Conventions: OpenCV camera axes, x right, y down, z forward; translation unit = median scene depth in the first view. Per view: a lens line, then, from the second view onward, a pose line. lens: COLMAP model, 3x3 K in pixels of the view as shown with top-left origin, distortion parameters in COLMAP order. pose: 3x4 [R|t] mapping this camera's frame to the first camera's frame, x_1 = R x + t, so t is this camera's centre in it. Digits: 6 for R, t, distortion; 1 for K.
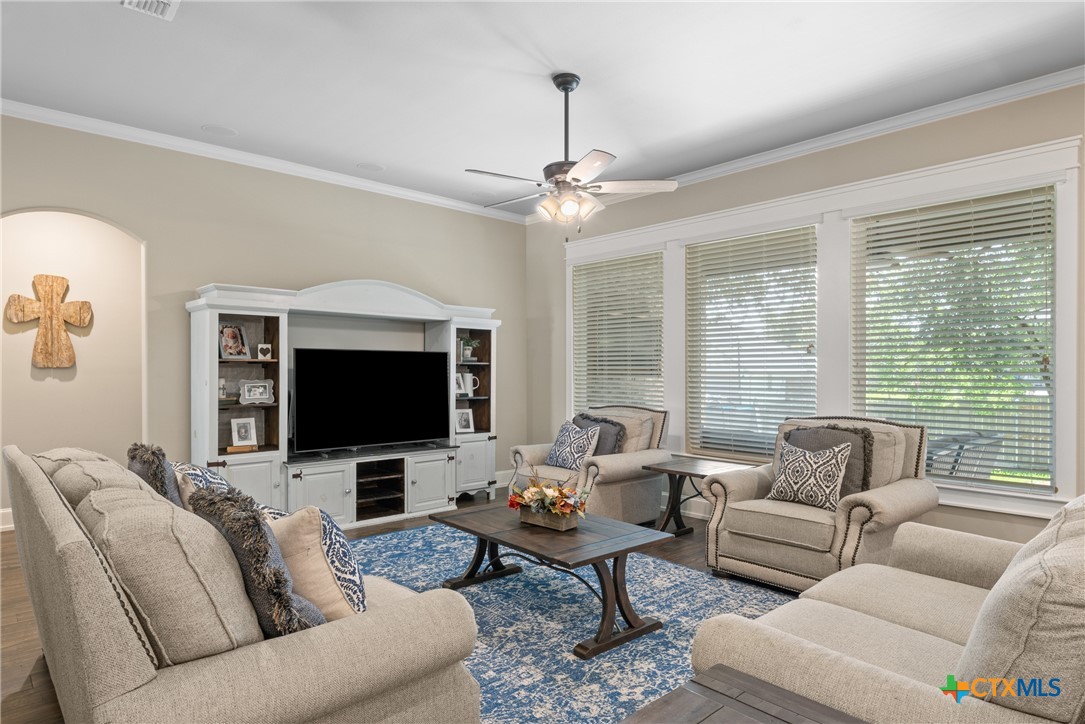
lens RADIAL K [[623.5, 0, 543.8], [0, 623.5, 371.4], [0, 0, 1]] dist [0.001890, -0.000807]
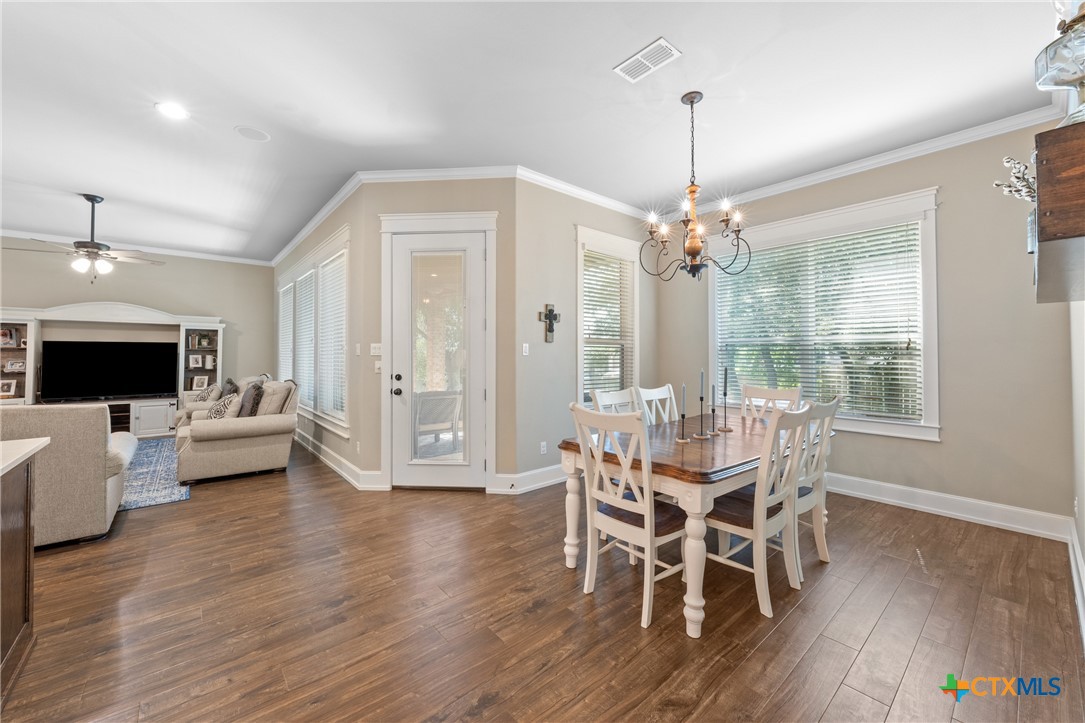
lens RADIAL K [[427.3, 0, 542.3], [0, 427.3, 350.7], [0, 0, 1]] dist [0.010290, 0.000098]
pose [[0.999332, -0.006471, -0.035979, 1.101598], [0.005951, 0.999877, -0.014541, 0.017650], [0.036069, 0.014317, 0.999247, -0.187998]]
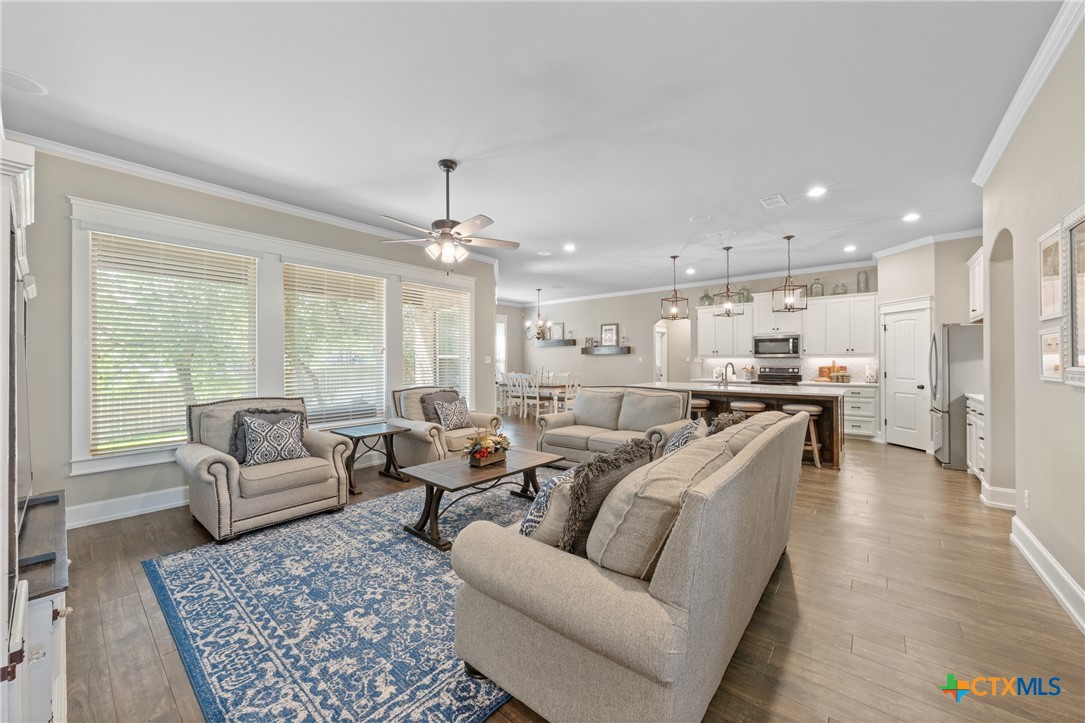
lens RADIAL K [[406.1, 0, 542.4], [0, 406.1, 360.6], [0, 0, 1]] dist [-0.002864, -0.000212]
pose [[-0.128351, -0.003261, 0.991723, -0.717814], [0.005854, 0.999975, 0.004046, -0.009261], [-0.991712, 0.006325, -0.128329, 0.700021]]
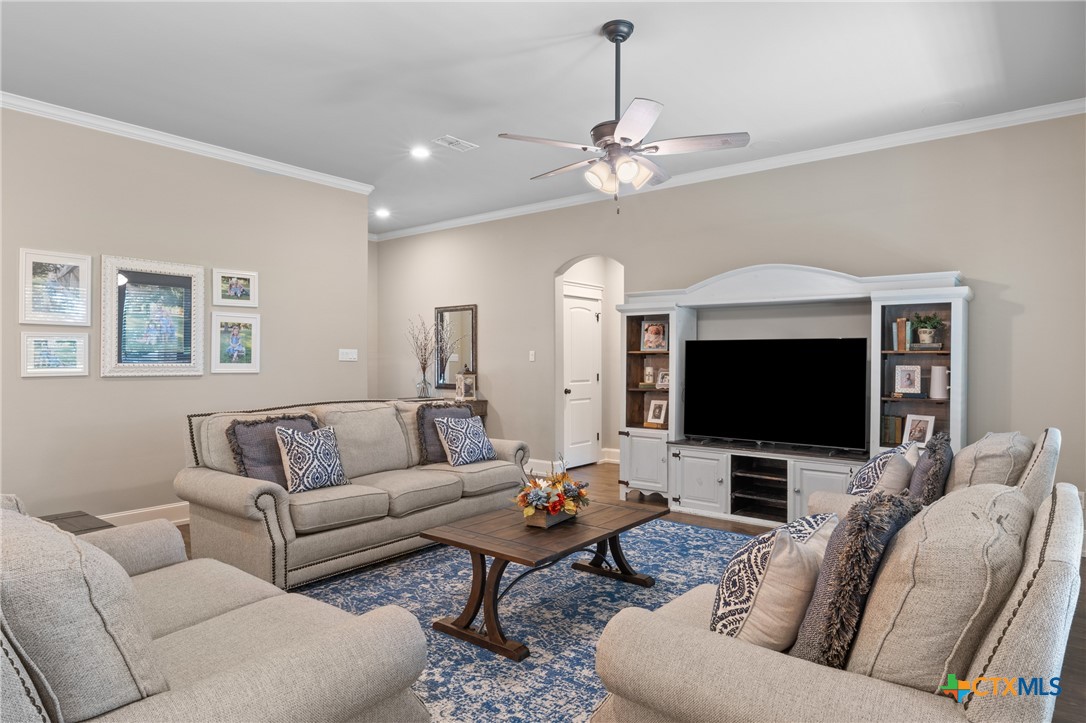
lens RADIAL K [[635.3, 0, 543.5], [0, 635.3, 358.4], [0, 0, 1]] dist [-0.000546, -0.000028]
pose [[0.157533, -0.000390, -0.987514, 0.691218], [-0.005958, 0.999981, -0.001346, -0.002585], [0.987496, 0.006096, 0.157527, 0.587241]]
